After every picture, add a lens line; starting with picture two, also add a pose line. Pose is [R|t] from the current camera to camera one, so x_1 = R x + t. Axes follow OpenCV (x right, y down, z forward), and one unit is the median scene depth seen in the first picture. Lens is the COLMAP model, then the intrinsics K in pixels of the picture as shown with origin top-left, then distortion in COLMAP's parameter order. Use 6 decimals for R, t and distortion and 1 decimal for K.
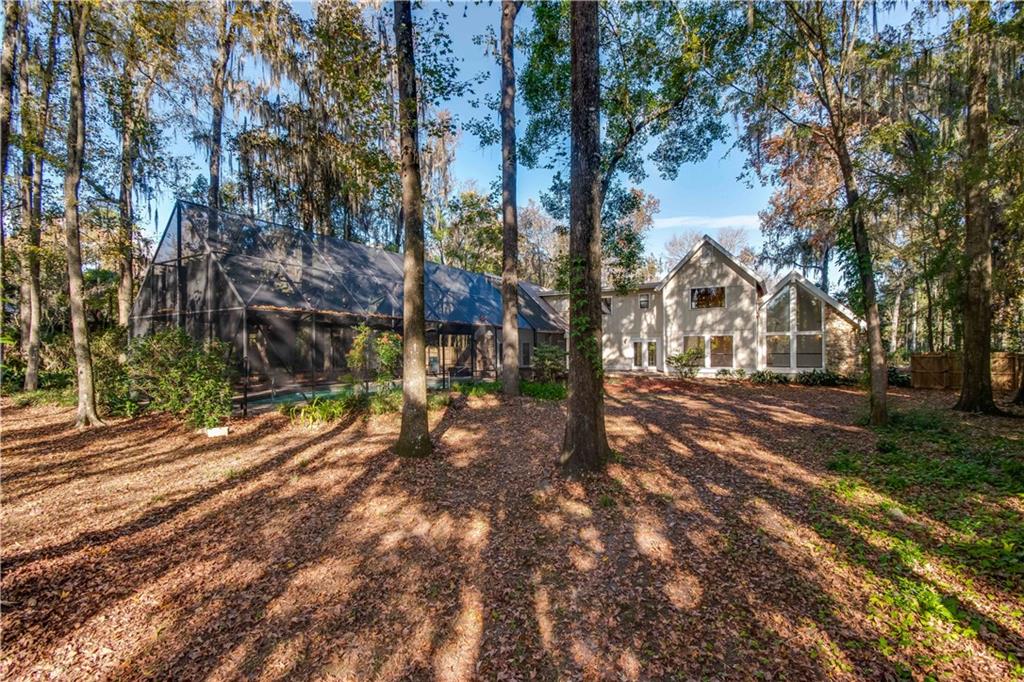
lens RADIAL K [[412.1, 0, 512.0], [0, 412.1, 341.0], [0, 0, 1]] dist [0.000891, -0.000184]
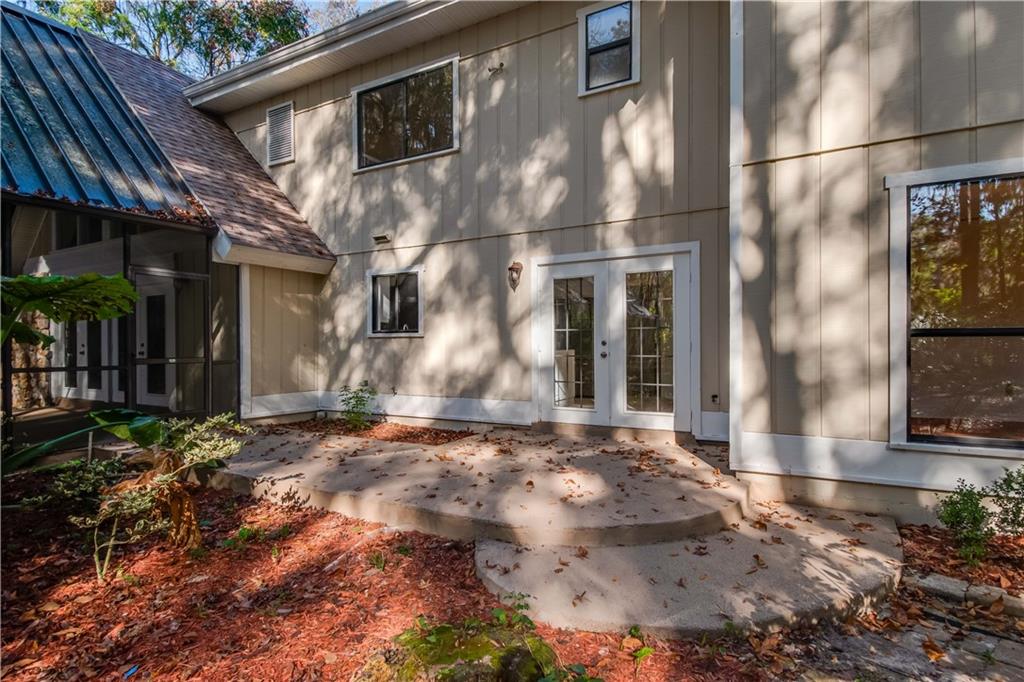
lens RADIAL K [[488.9, 0, 514.9], [0, 488.9, 345.8], [0, 0, 1]] dist [-0.005005, -0.000600]
pose [[0.999006, 0.000064, 0.044581, 0.290061], [-0.000980, 0.999789, 0.020523, 0.030709], [-0.044570, -0.020546, 0.998795, 0.852125]]
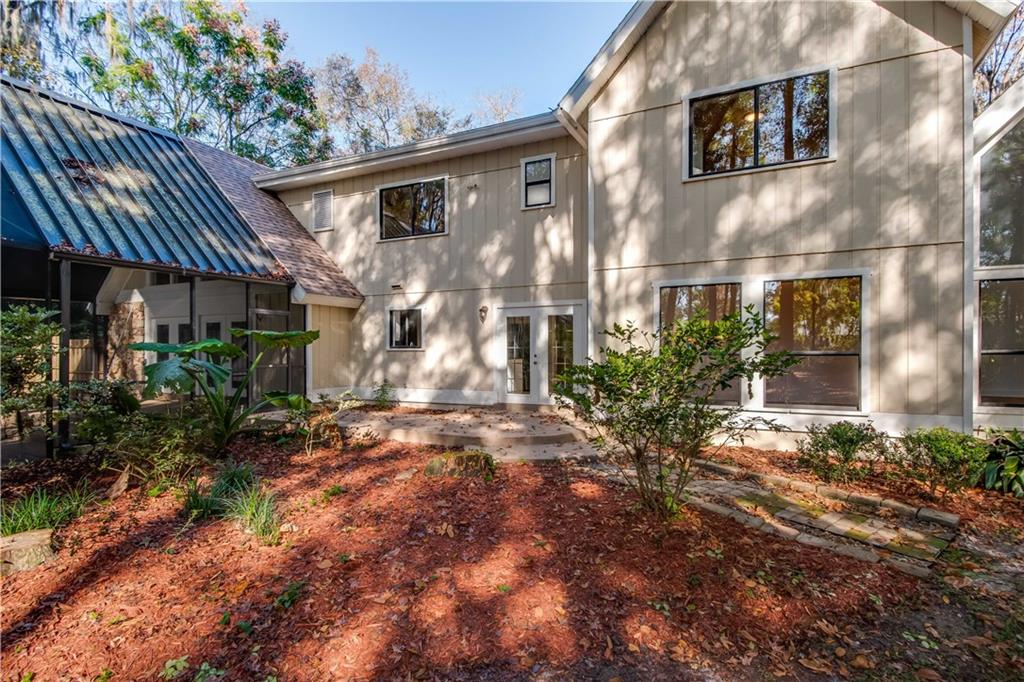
lens RADIAL K [[488.9, 0, 514.9], [0, 488.9, 345.8], [0, 0, 1]] dist [-0.005005, -0.000600]
pose [[0.994804, 0.002459, 0.101781, 0.286142], [-0.003384, 0.999955, 0.008914, 0.023054], [-0.101754, -0.009212, 0.994767, 0.691924]]
